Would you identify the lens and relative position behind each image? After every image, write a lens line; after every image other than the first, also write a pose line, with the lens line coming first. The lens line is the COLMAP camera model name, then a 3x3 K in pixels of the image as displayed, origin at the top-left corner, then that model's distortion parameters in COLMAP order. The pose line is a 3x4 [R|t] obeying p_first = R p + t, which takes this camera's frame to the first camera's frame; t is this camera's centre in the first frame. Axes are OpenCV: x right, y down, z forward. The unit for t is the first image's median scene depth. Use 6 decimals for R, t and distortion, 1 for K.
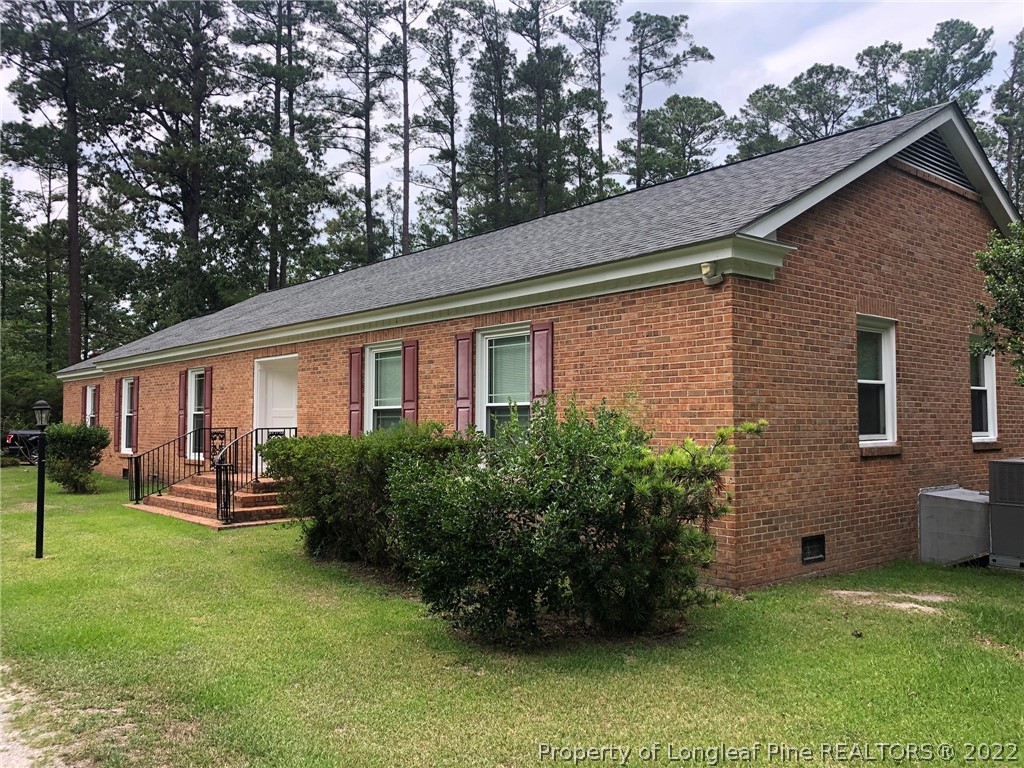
lens RADIAL K [[830.5, 0, 511.8], [0, 830.5, 383.6], [0, 0, 1]] dist [0.040158, -0.051911]
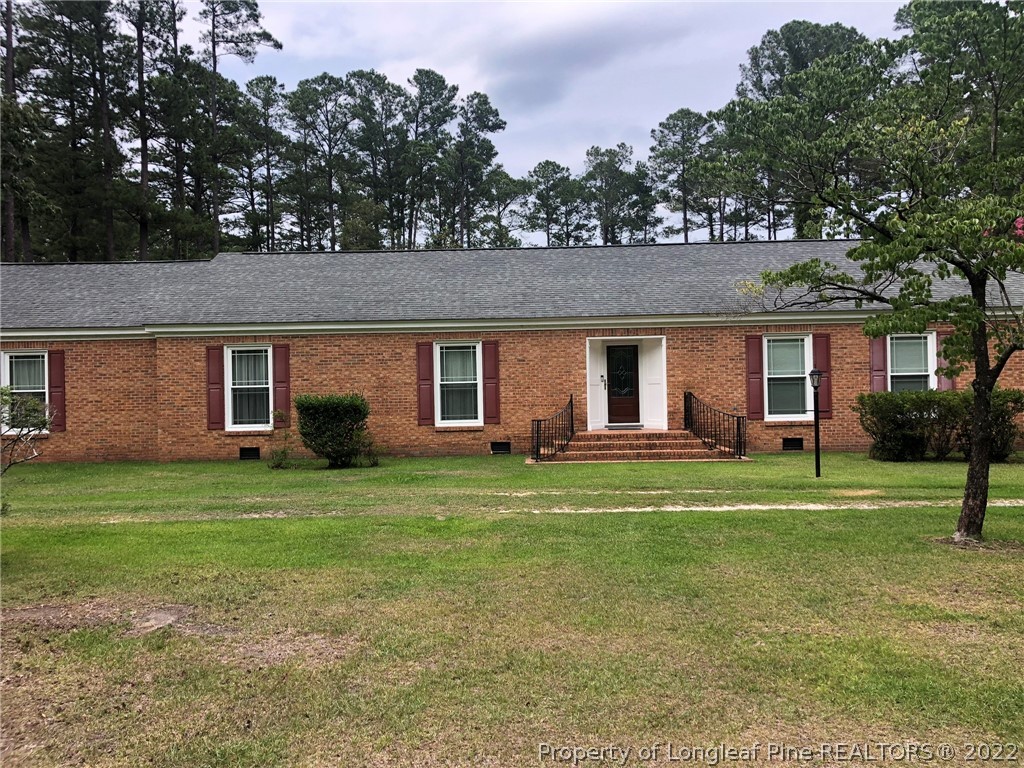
lens RADIAL K [[830.5, 0, 512.0], [0, 830.5, 382.6], [0, 0, 1]] dist [0.040158, -0.051911]
pose [[0.650542, -0.008215, 0.759426, -1.282515], [-0.013988, 0.999642, 0.022796, 0.010291], [-0.759341, -0.025453, 0.650195, 0.305694]]
